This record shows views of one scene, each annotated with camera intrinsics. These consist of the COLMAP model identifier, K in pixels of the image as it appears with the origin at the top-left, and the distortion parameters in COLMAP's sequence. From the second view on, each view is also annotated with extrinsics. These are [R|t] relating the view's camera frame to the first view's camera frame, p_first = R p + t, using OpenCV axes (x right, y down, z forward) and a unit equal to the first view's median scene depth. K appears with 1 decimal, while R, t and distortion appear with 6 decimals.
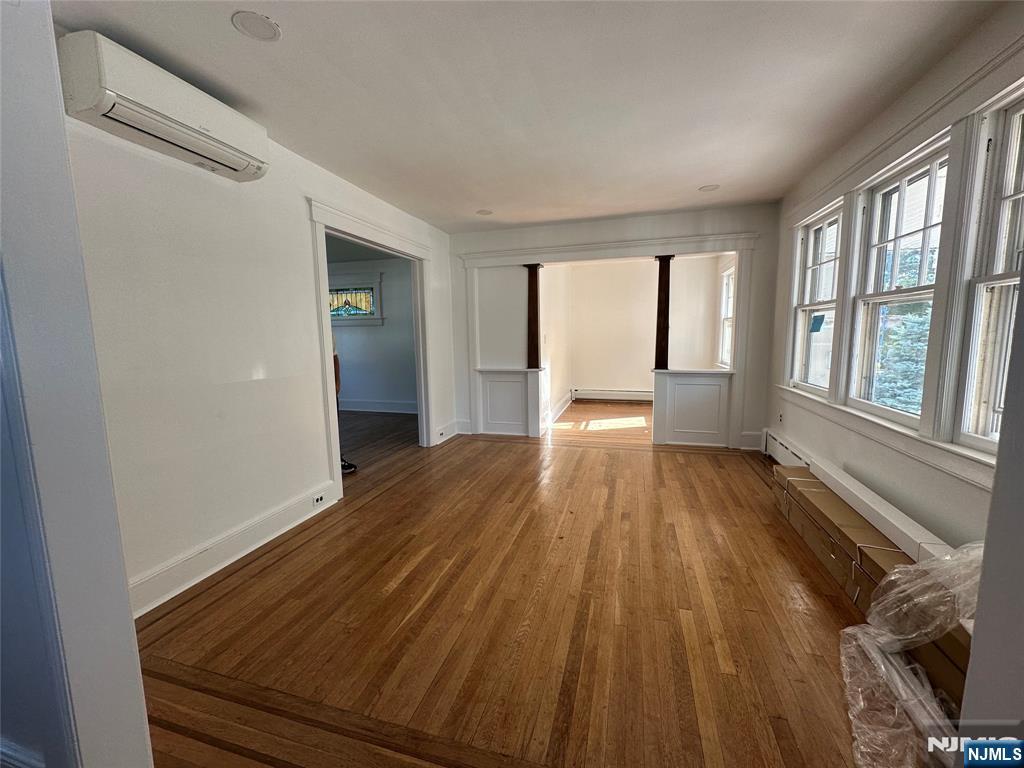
lens RADIAL K [[408.7, 0, 512.0], [0, 408.7, 384.0], [0, 0, 1]] dist [-0.001831, -0.000039]
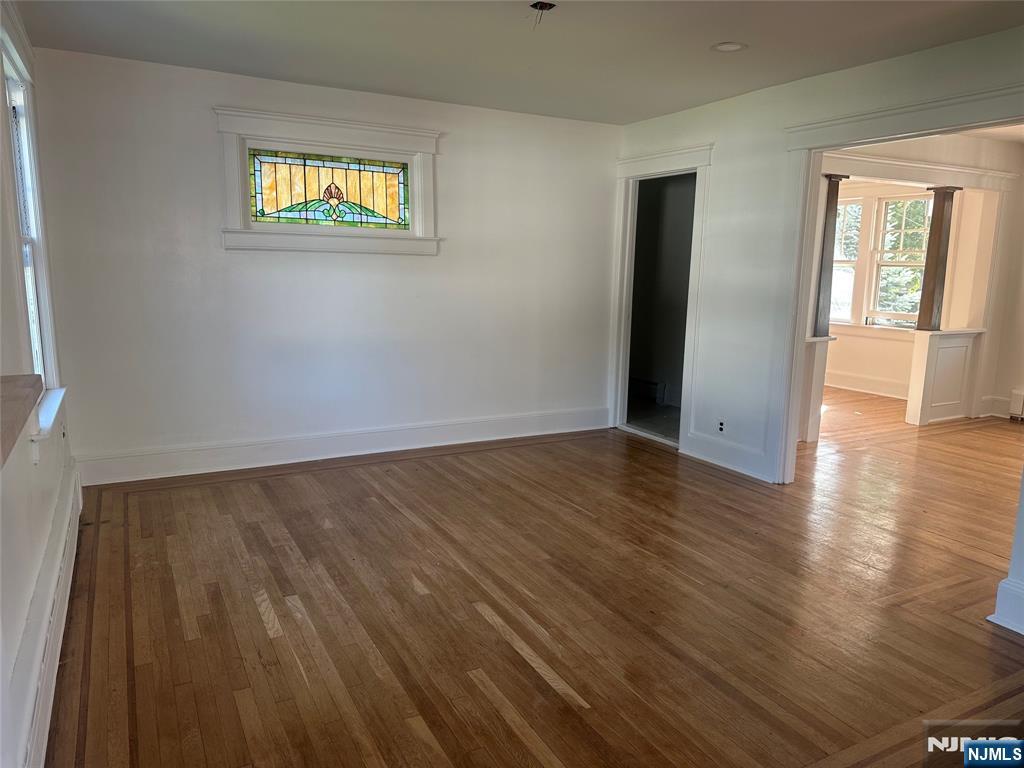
lens RADIAL K [[726.4, 0, 512.0], [0, 726.4, 384.0], [0, 0, 1]] dist [0.007708, 0.000825]
pose [[0.709945, -0.082951, 0.699355, -1.499473], [0.063484, 0.996534, 0.053754, -0.076719], [-0.701390, 0.006236, 0.712750, 0.716836]]
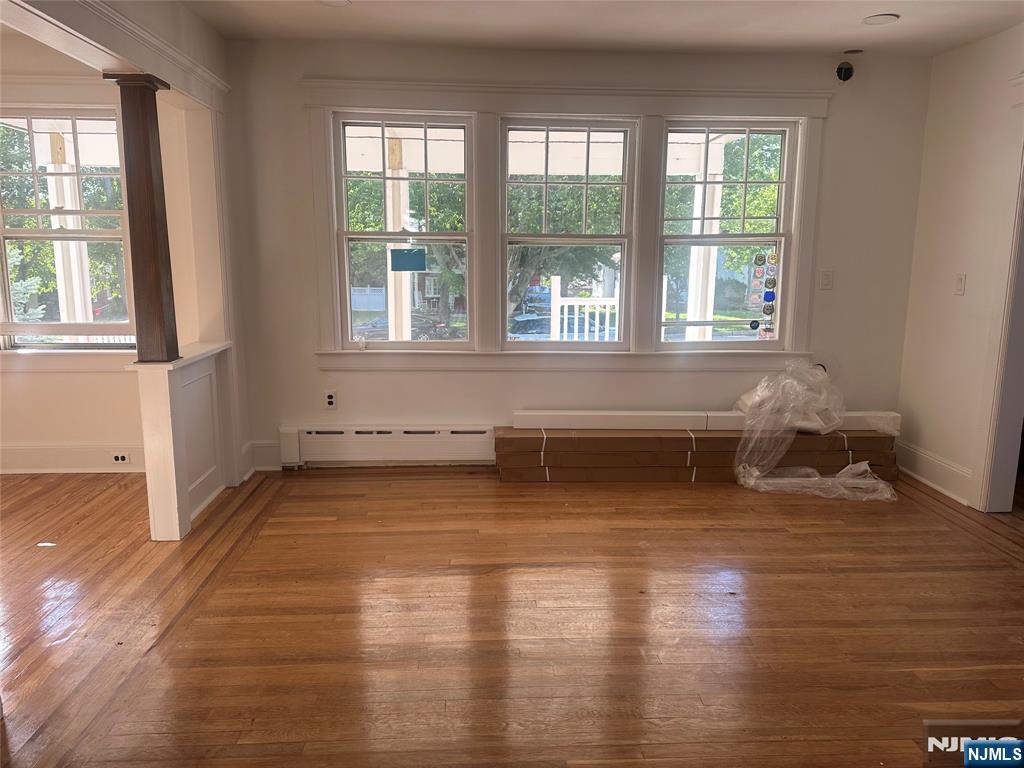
lens RADIAL K [[726.4, 0, 512.0], [0, 726.4, 384.0], [0, 0, 1]] dist [0.007708, 0.000825]
pose [[-0.327060, -0.160466, 0.931280, -0.546694], [0.119338, 0.970575, 0.209147, -0.156553], [-0.937438, 0.179540, -0.298286, 1.126477]]
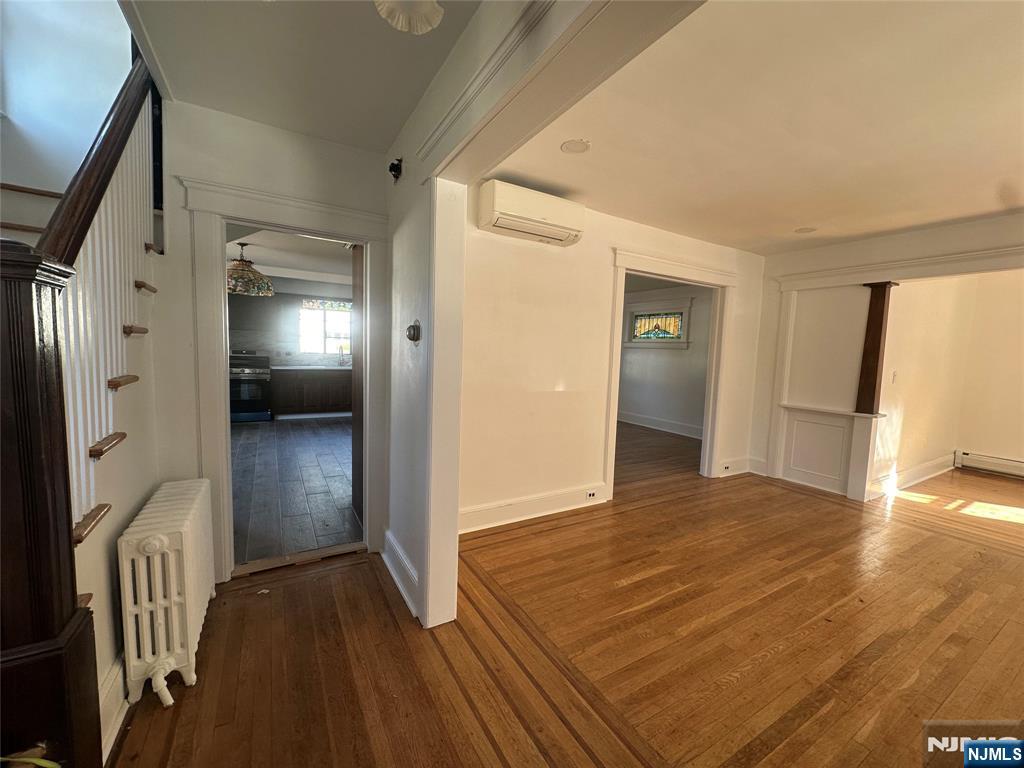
lens RADIAL K [[408.7, 0, 512.0], [0, 408.7, 384.0], [0, 0, 1]] dist [-0.001831, -0.000039]
pose [[0.727487, 0.099421, -0.678880, 0.118022], [-0.128644, 0.991663, 0.007373, -0.016672], [0.673953, 0.081970, 0.734212, -0.057898]]
